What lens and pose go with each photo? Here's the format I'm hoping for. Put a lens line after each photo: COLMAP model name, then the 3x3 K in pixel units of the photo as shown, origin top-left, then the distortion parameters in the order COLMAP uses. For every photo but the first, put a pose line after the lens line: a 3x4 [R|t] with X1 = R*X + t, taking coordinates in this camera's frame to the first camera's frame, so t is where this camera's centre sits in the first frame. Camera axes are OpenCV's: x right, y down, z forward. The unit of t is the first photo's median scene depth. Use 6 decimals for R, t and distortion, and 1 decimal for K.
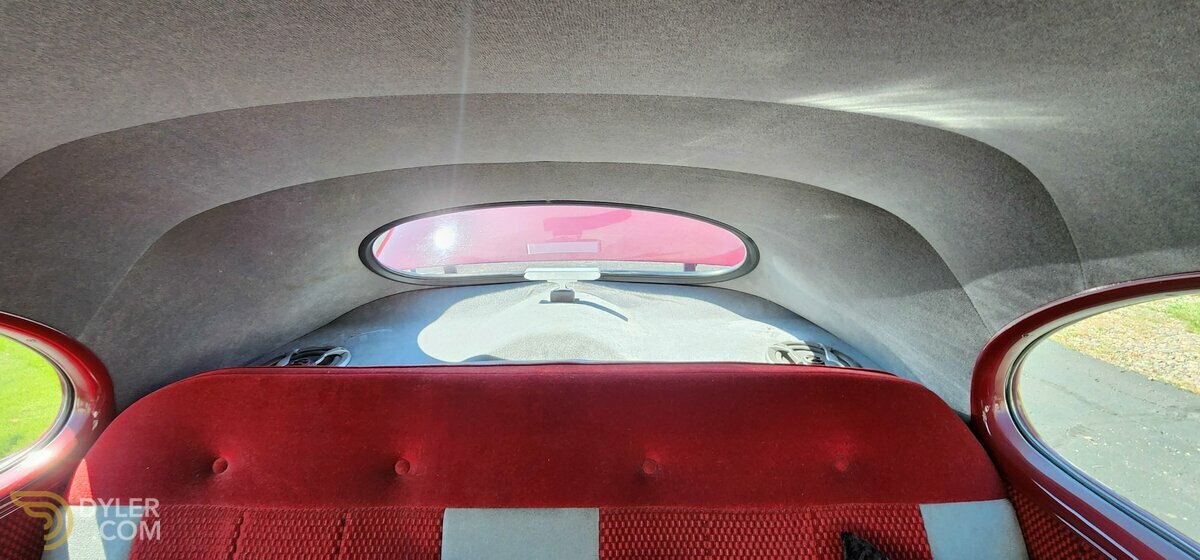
lens RADIAL K [[499.6, 0, 609.4], [0, 499.6, 279.0], [0, 0, 1]] dist [-0.000067, 0.000081]
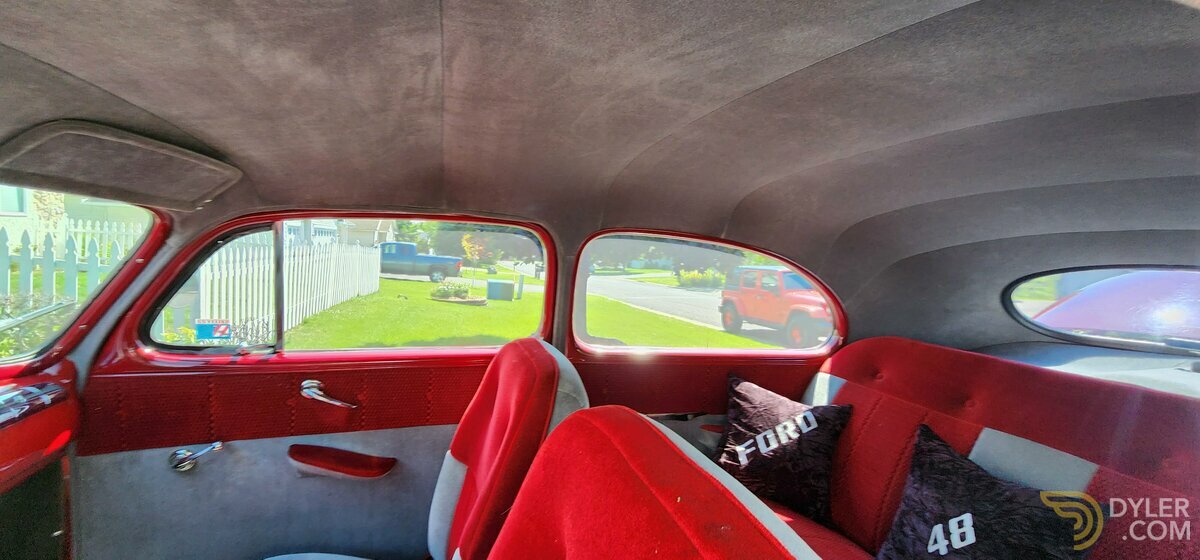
lens RADIAL K [[491.3, 0, 582.6], [0, 491.3, 287.9], [0, 0, 1]] dist [0.000085, 0.000010]
pose [[0.256849, 0.088893, -0.962355, 0.763651], [-0.278061, 0.960454, 0.014503, 0.323549], [0.925587, 0.263869, 0.271409, -0.718713]]
